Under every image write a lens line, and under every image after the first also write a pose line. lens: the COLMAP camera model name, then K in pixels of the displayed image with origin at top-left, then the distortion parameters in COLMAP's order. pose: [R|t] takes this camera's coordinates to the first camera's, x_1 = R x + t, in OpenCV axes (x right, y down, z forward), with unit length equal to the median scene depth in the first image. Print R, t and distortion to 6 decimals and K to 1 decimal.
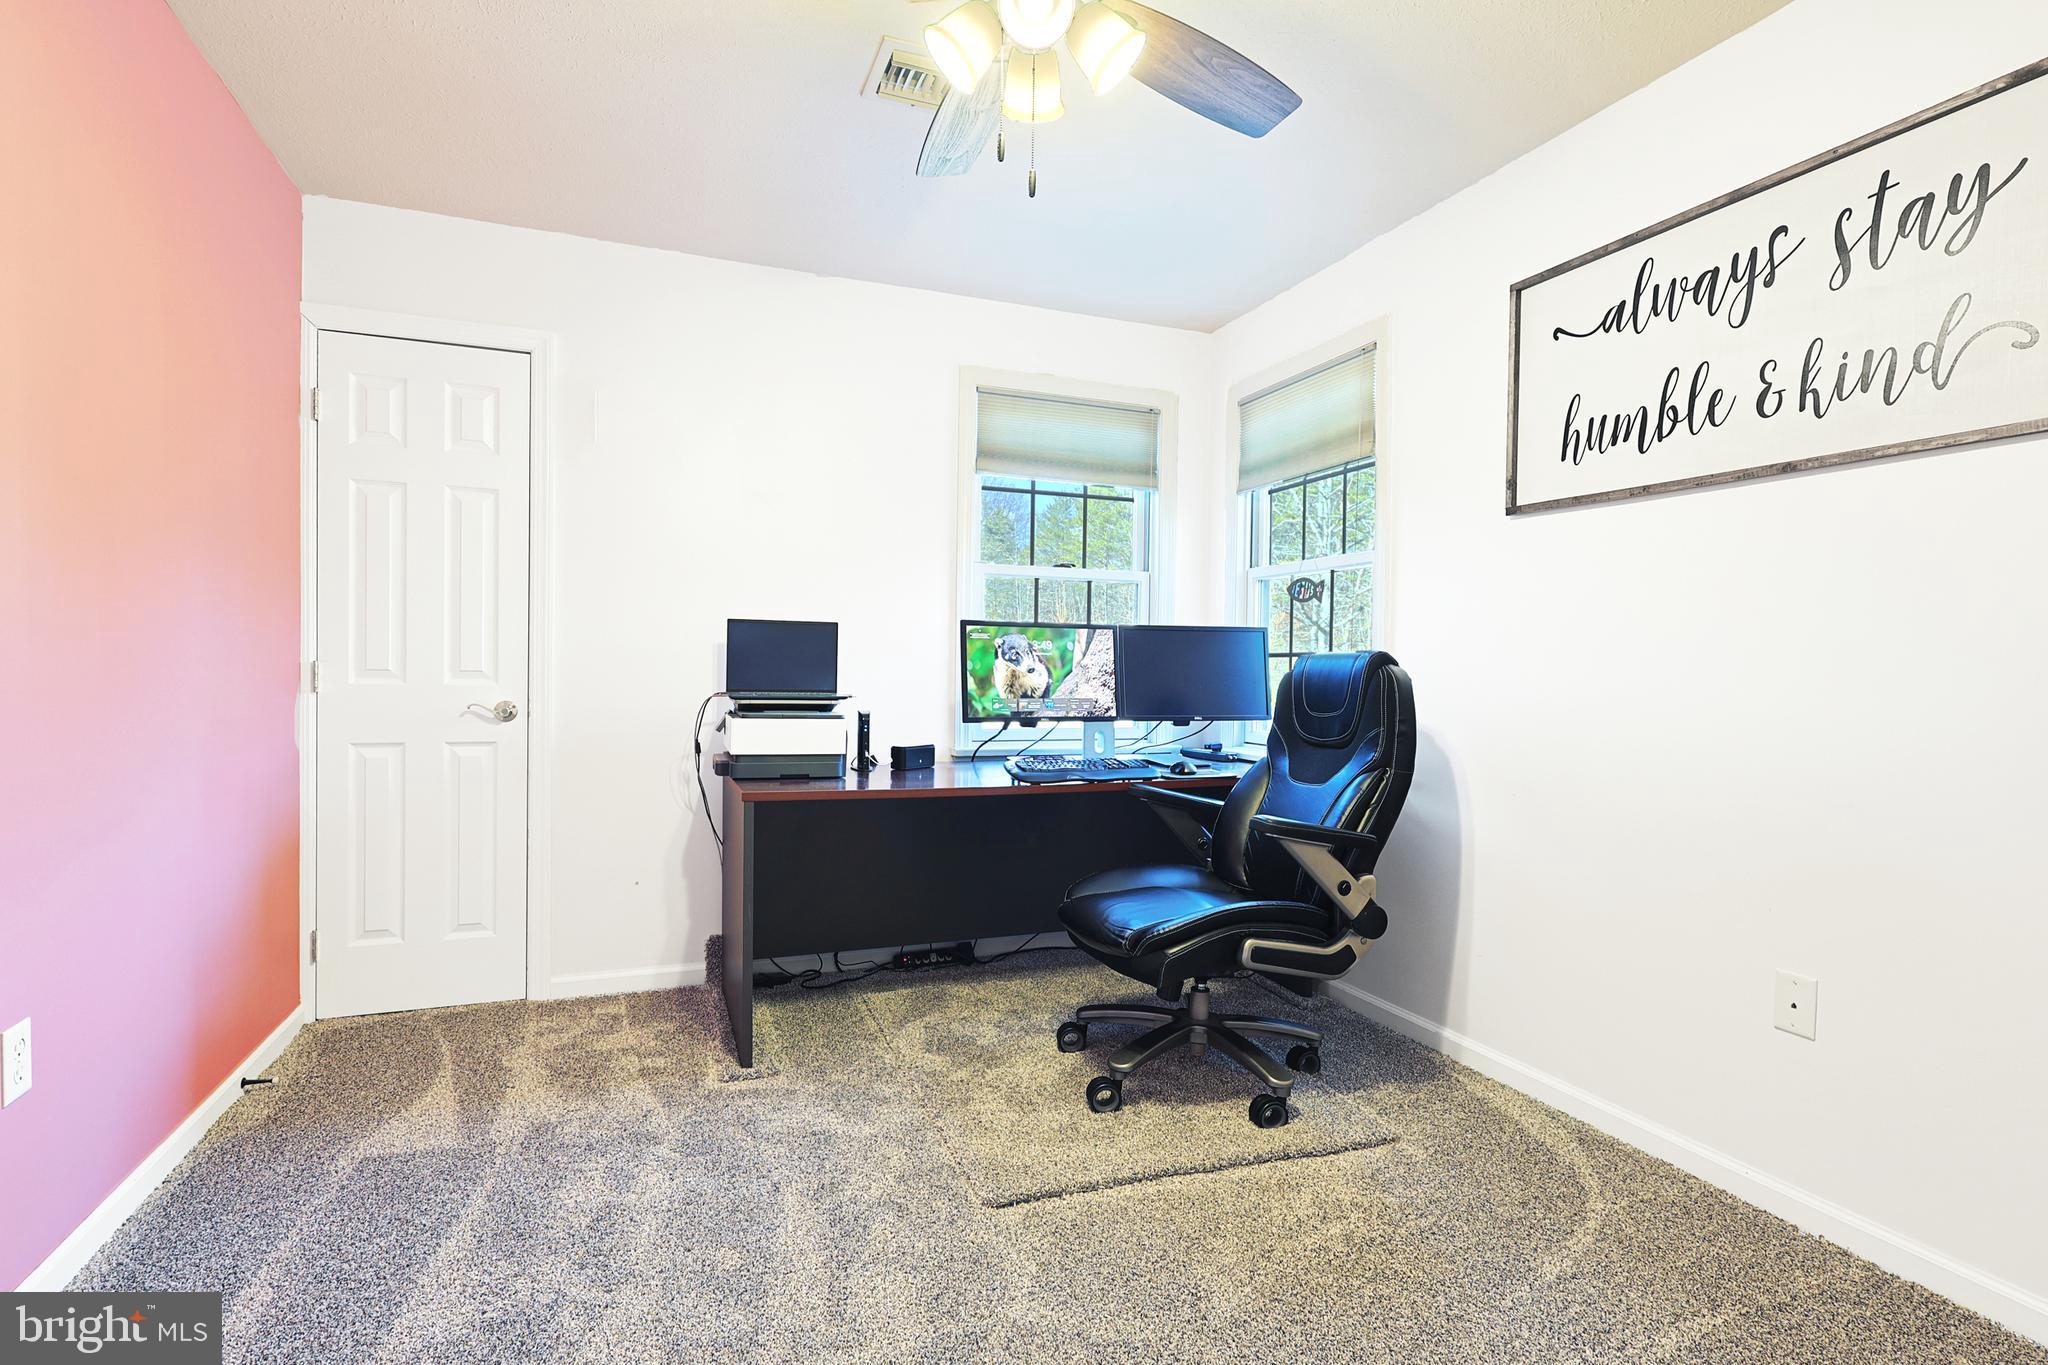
lens RADIAL K [[1010.3, 0, 1024.0], [0, 1010.3, 682.5], [0, 0, 1]] dist [-0.007046, -0.000618]
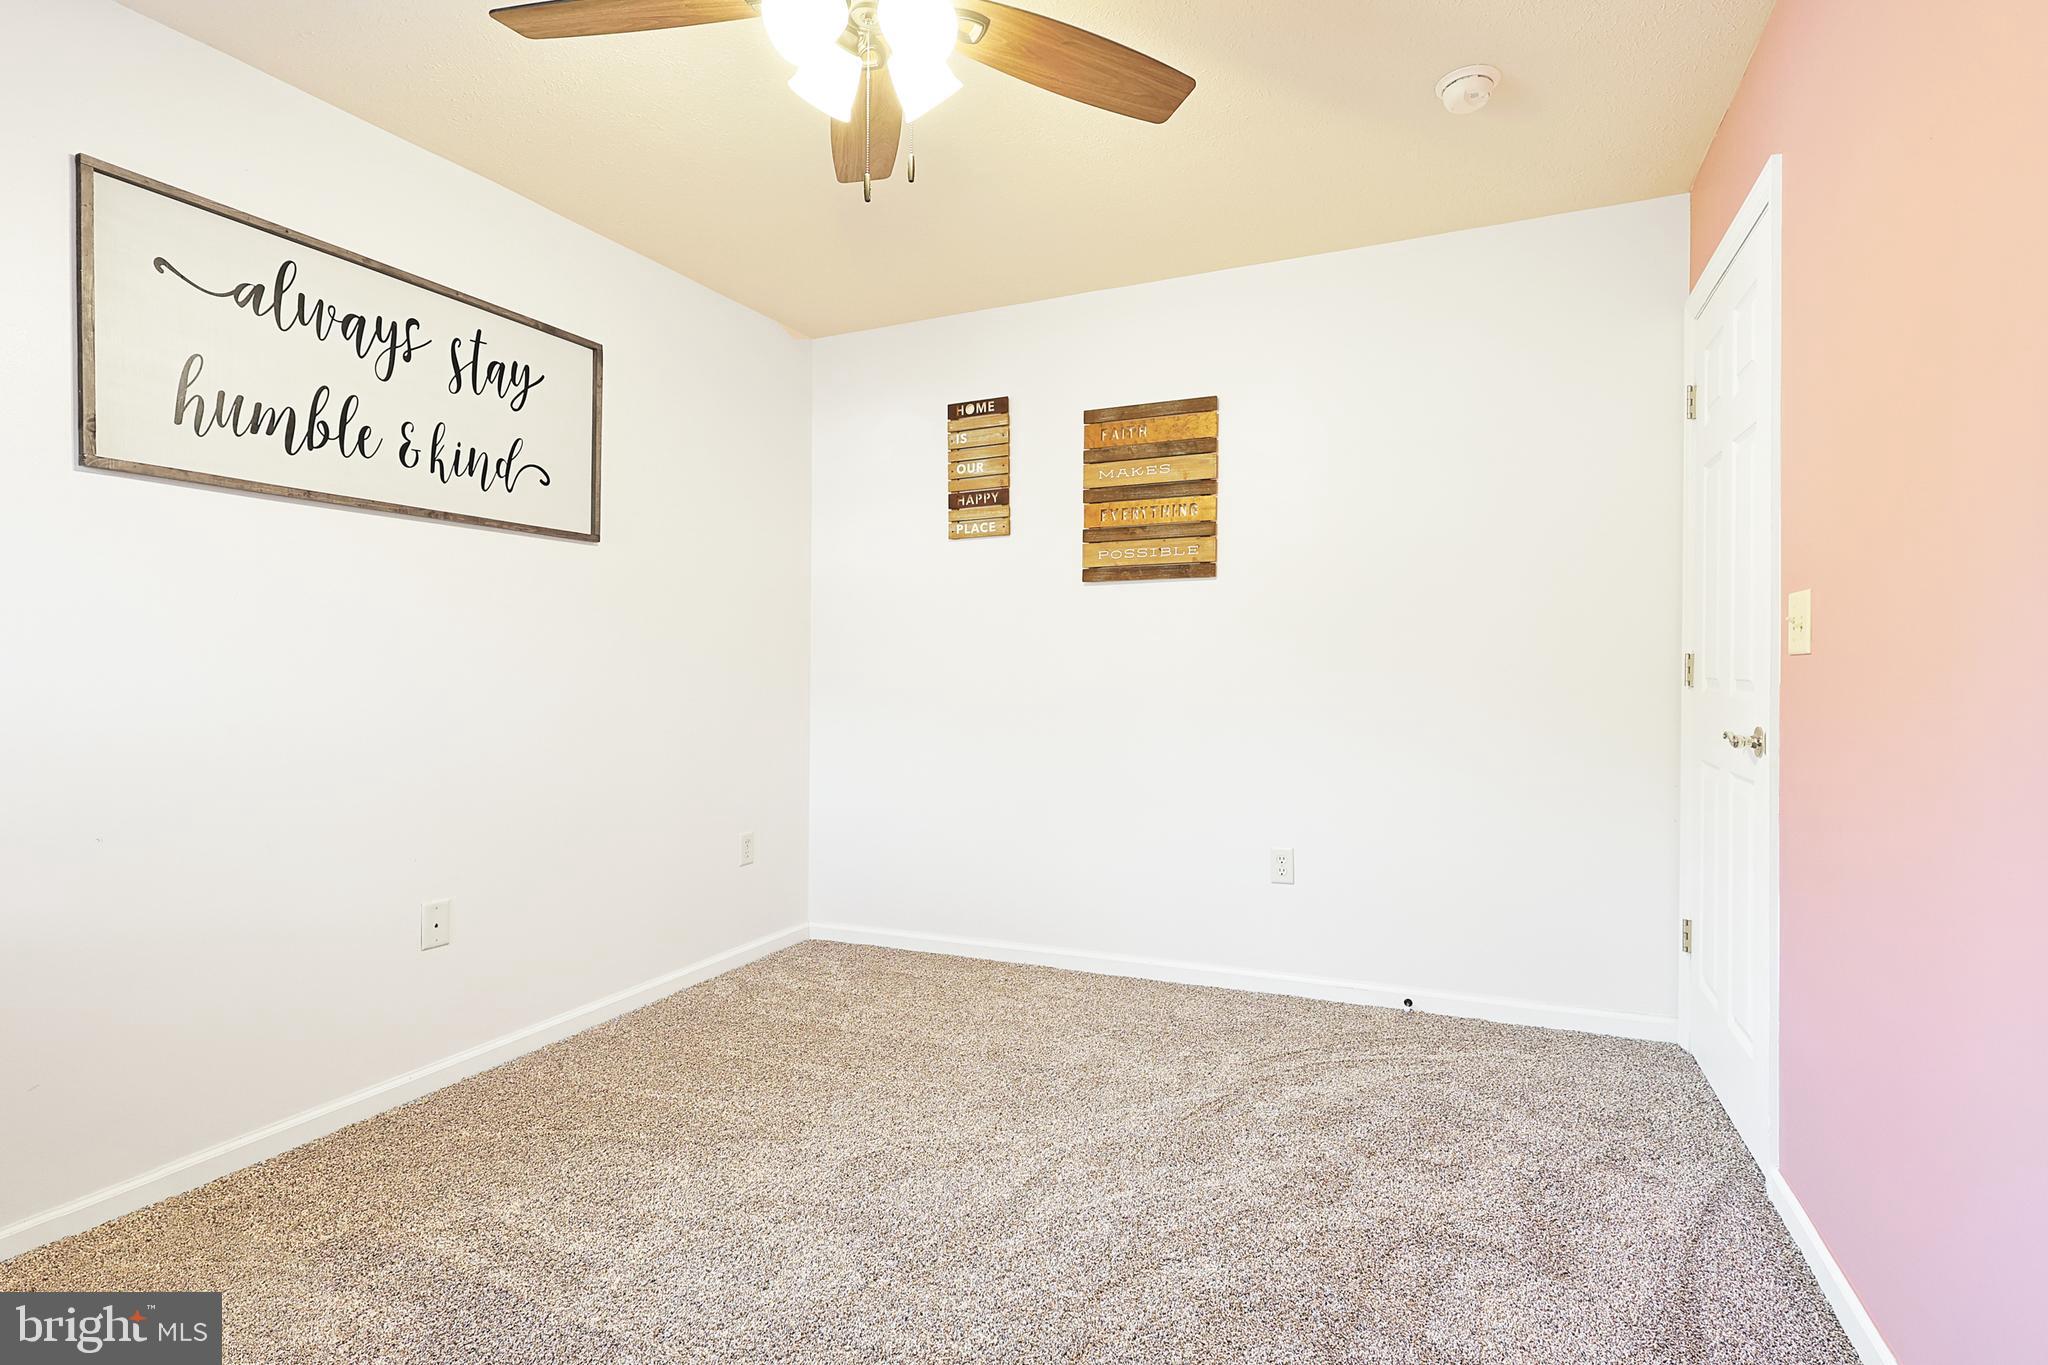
lens RADIAL K [[1010.3, 0, 1024.0], [0, 1010.3, 682.5], [0, 0, 1]] dist [-0.007046, -0.000618]
pose [[-0.716203, -0.004393, 0.697878, -0.637605], [0.024376, 0.999213, 0.031306, -0.019232], [-0.697466, 0.039433, -0.715532, 1.310139]]
